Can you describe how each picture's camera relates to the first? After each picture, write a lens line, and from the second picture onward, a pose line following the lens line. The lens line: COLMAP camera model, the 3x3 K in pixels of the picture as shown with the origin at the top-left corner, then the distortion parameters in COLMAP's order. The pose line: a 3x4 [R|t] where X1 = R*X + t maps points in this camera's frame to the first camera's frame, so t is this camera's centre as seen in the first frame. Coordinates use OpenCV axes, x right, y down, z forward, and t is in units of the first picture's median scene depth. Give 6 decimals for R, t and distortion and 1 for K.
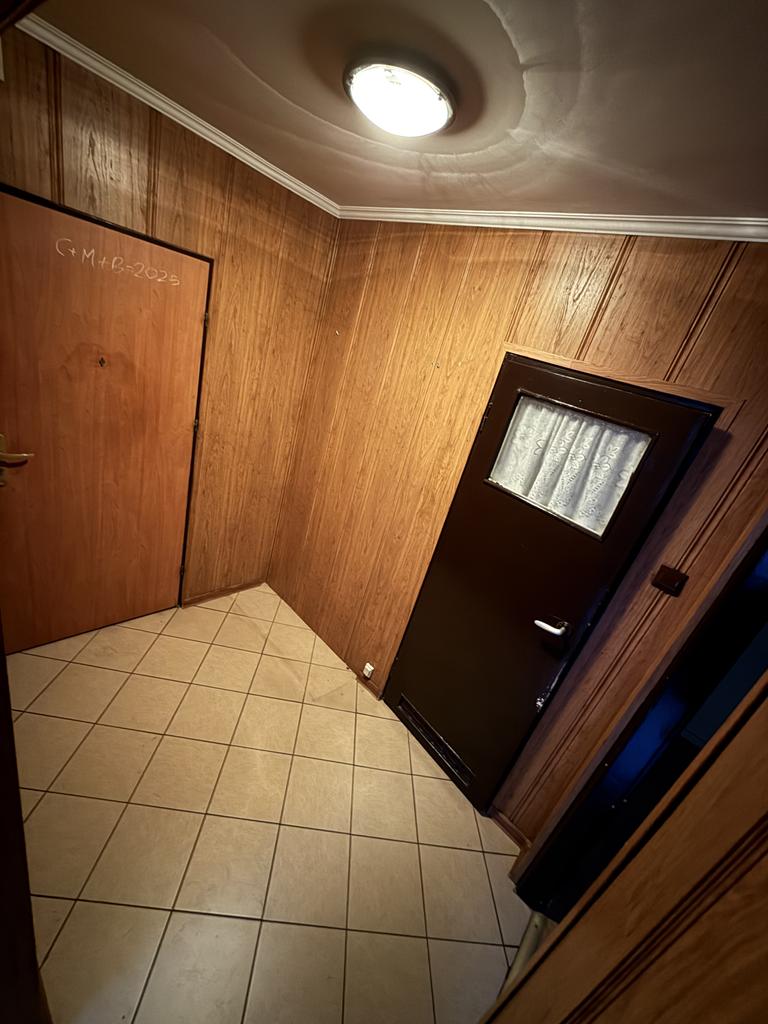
lens RADIAL K [[410.8, 0, 384.1], [0, 410.8, 515.8], [0, 0, 1]] dist [-0.002824, 0.000024]
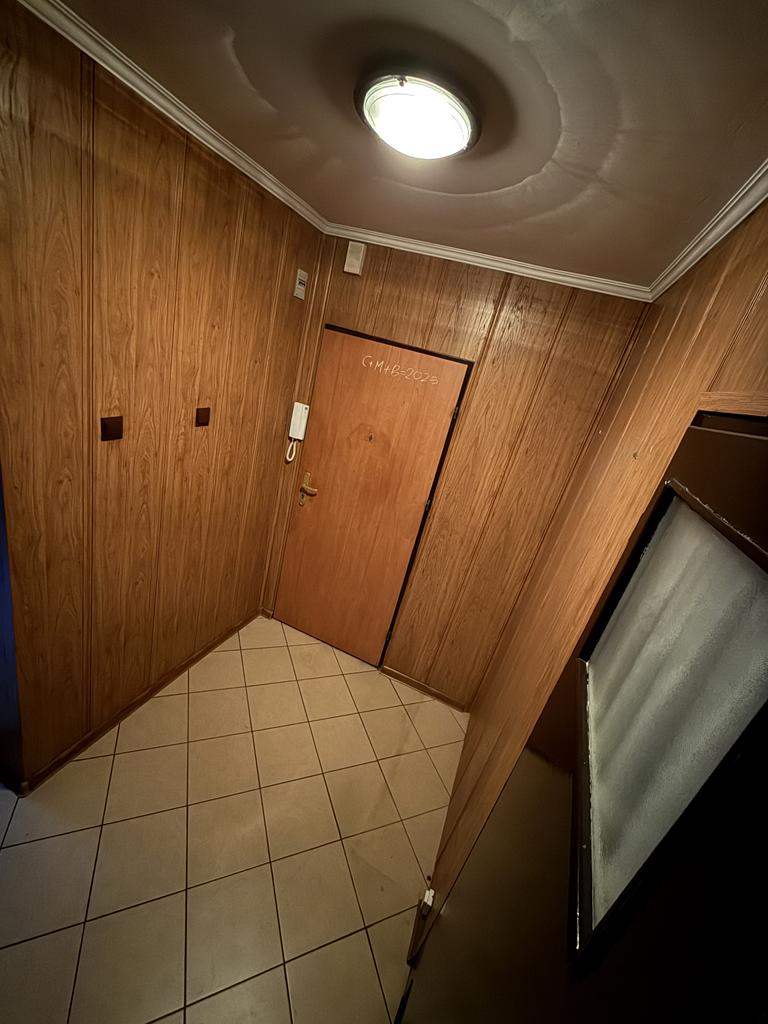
lens RADIAL K [[410.8, 0, 384.9], [0, 410.8, 511.3], [0, 0, 1]] dist [-0.002824, 0.000024]
pose [[0.403829, 0.156740, -0.901307, 0.498692], [-0.483398, 0.873002, -0.064767, -0.089649], [0.776691, 0.461845, 0.428311, 0.500165]]
